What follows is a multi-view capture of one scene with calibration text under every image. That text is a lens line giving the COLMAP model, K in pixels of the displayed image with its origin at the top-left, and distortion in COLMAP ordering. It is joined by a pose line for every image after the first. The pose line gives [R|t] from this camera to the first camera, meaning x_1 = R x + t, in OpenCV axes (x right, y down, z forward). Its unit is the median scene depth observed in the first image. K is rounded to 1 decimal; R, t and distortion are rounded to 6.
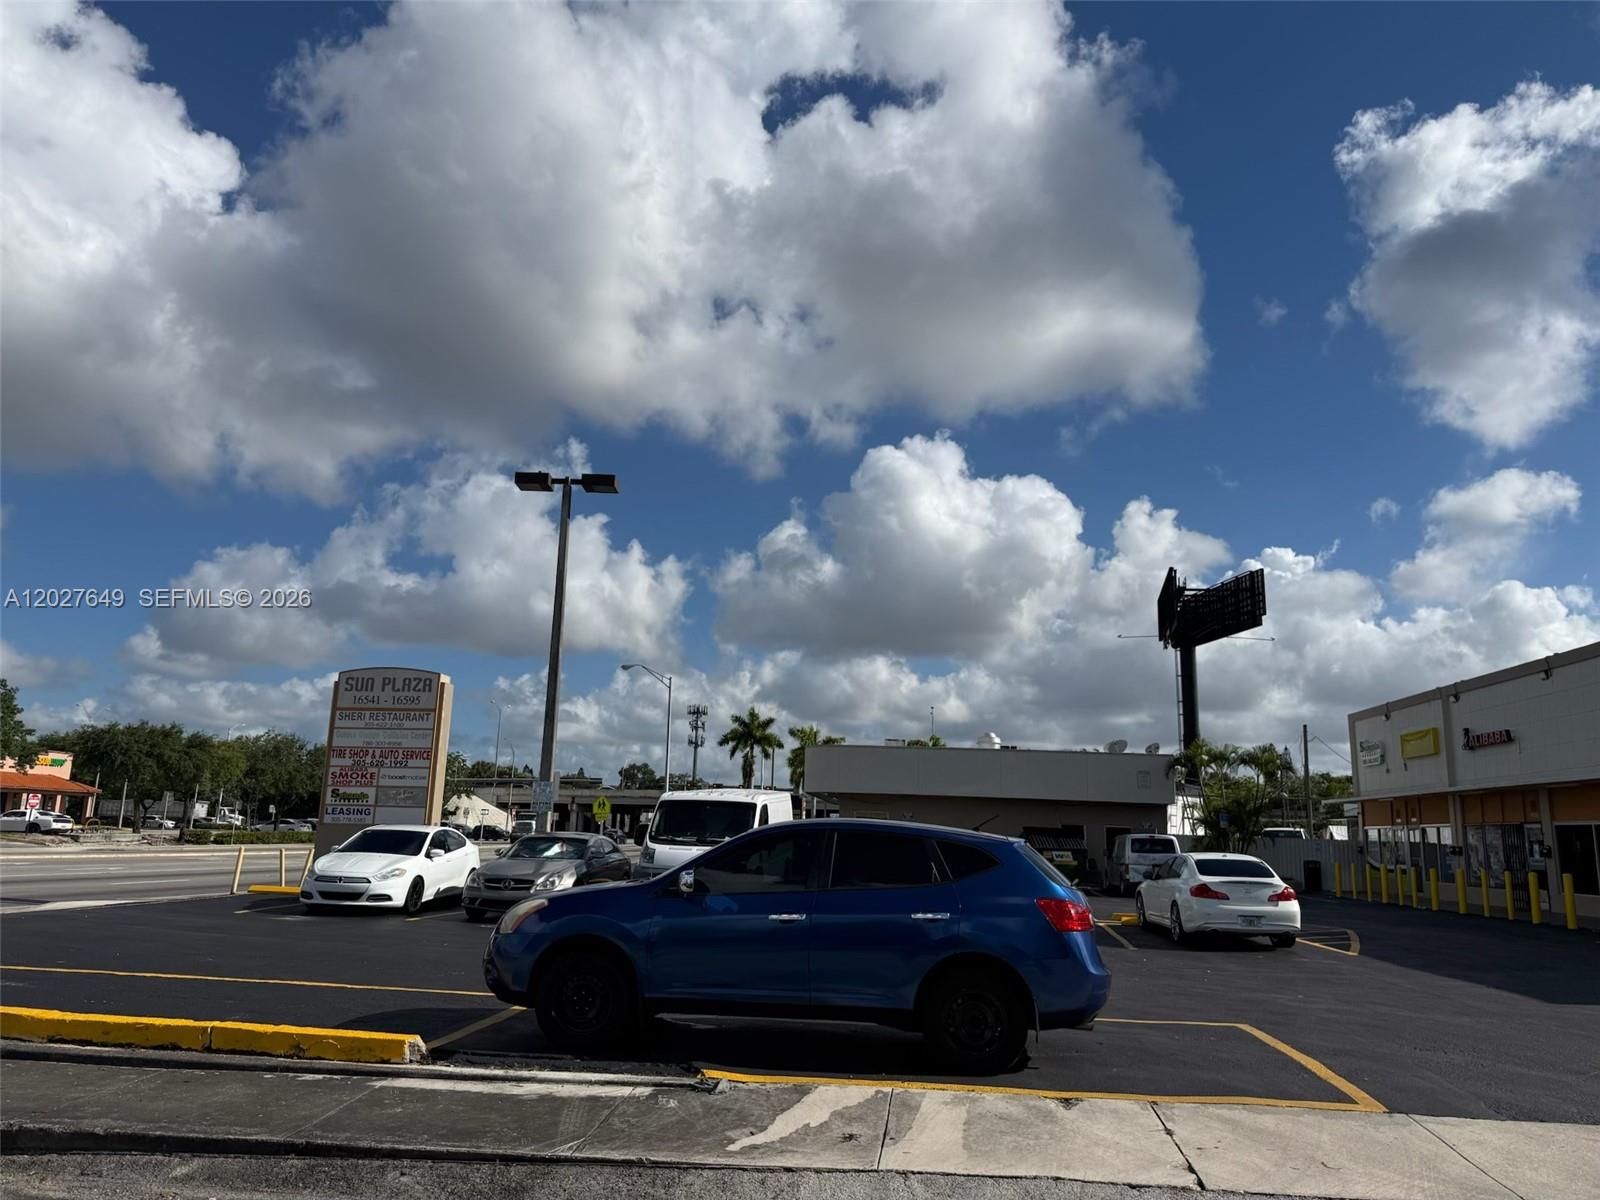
lens RADIAL K [[1098.0, 0, 800.0], [0, 1098.0, 600.0], [0, 0, 1]] dist [-0.025755, 0.000879]
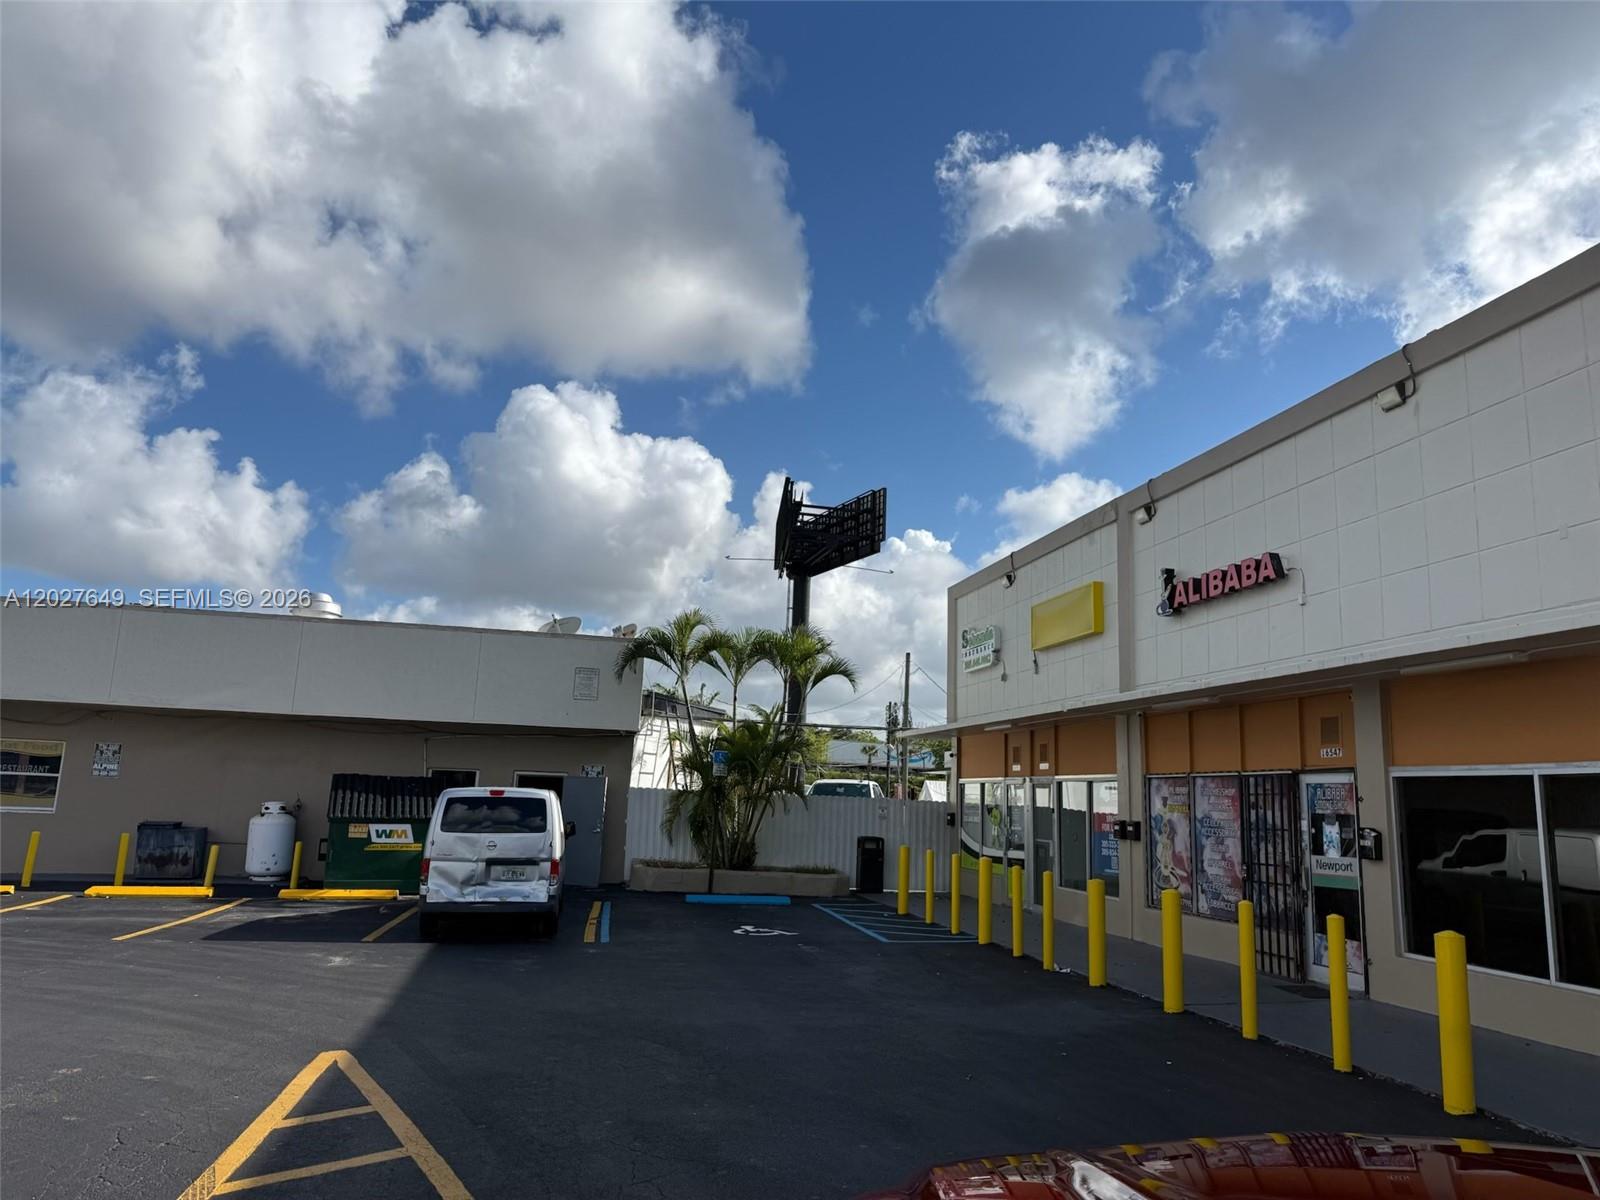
lens RADIAL K [[1108.1, 0, 800.0], [0, 1108.1, 600.0], [0, 0, 1]] dist [0.155950, -0.349261]
pose [[0.950381, 0.058341, 0.305570, 0.299357], [-0.071765, 0.996880, 0.032873, 0.119452], [-0.302699, -0.053171, 0.951602, 0.557096]]
